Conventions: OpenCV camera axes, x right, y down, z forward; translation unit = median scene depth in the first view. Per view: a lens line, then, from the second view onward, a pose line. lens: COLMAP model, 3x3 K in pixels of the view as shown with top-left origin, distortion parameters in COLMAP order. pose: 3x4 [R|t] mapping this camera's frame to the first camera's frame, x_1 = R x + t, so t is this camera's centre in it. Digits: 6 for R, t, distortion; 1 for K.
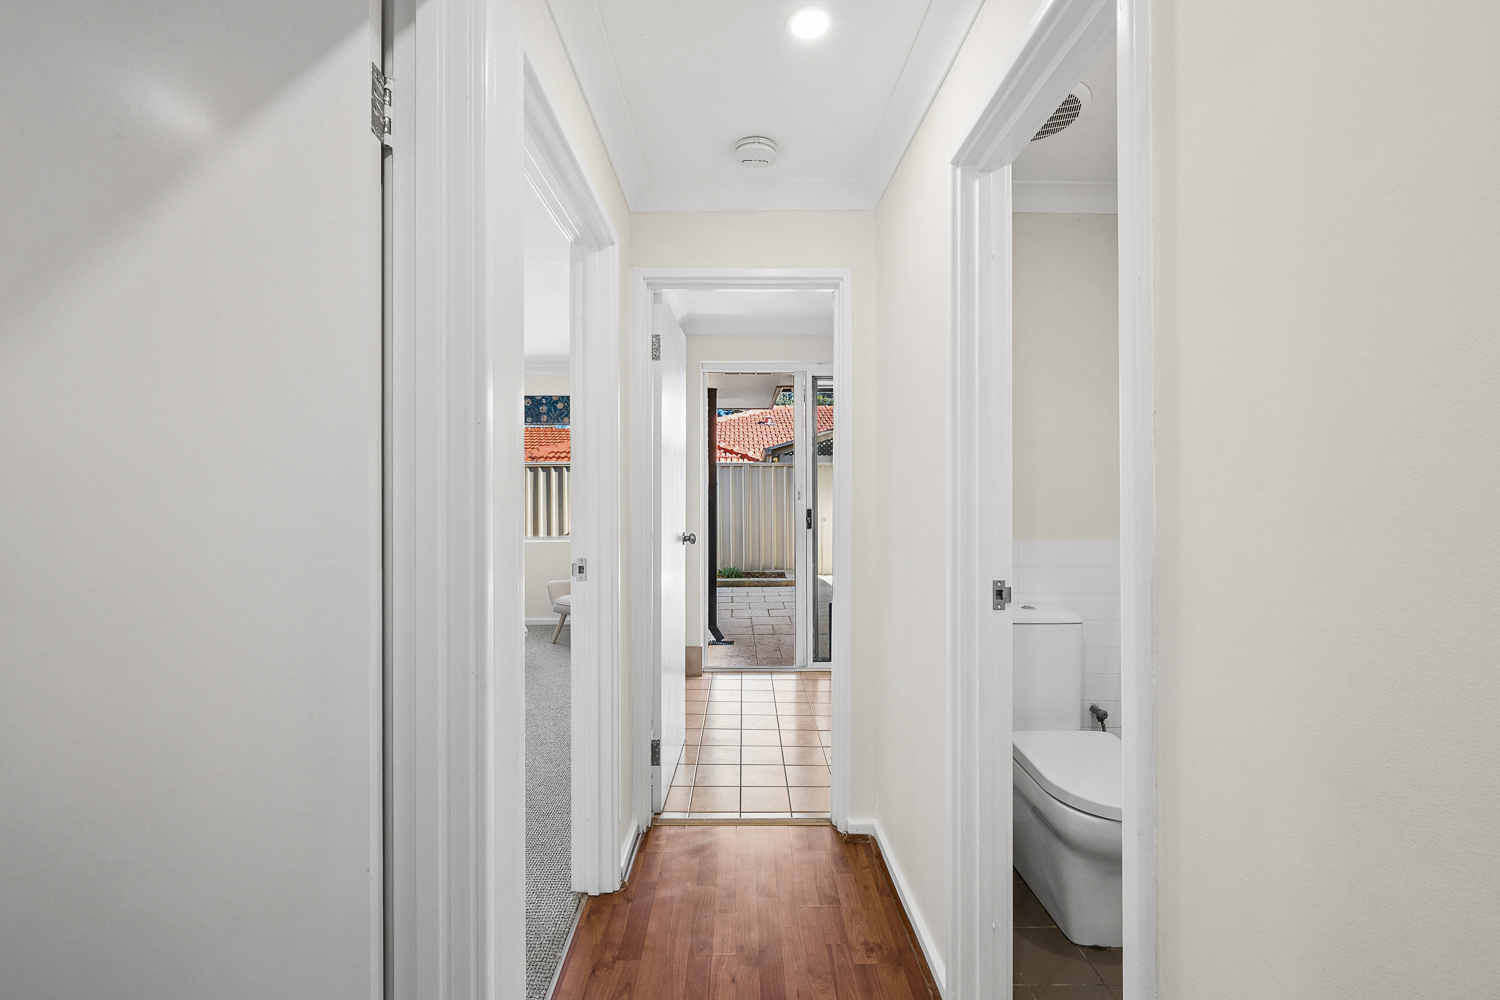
lens RADIAL K [[608.7, 0, 746.3], [0, 608.7, 492.1], [0, 0, 1]] dist [-0.001154, -0.000669]
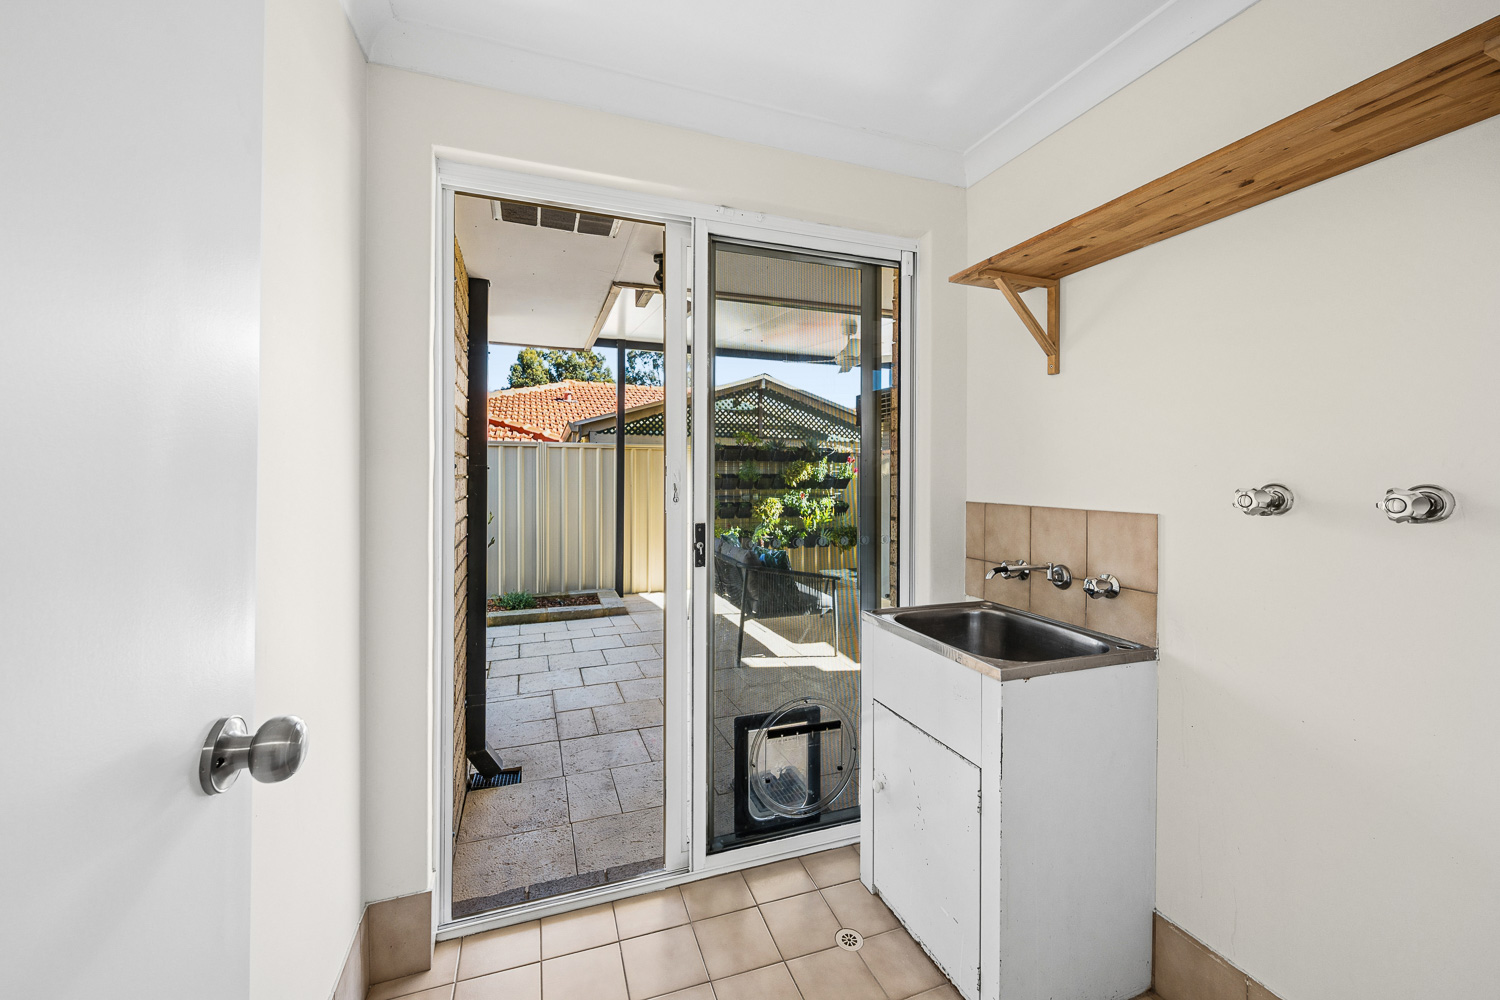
lens RADIAL K [[608.7, 0, 766.0], [0, 608.7, 477.6], [0, 0, 1]] dist [-0.001154, -0.000669]
pose [[0.936377, 0.006491, 0.350935, -0.005007], [-0.003888, 0.999959, -0.008120, -0.001403], [-0.350974, 0.006239, 0.936365, 0.256501]]
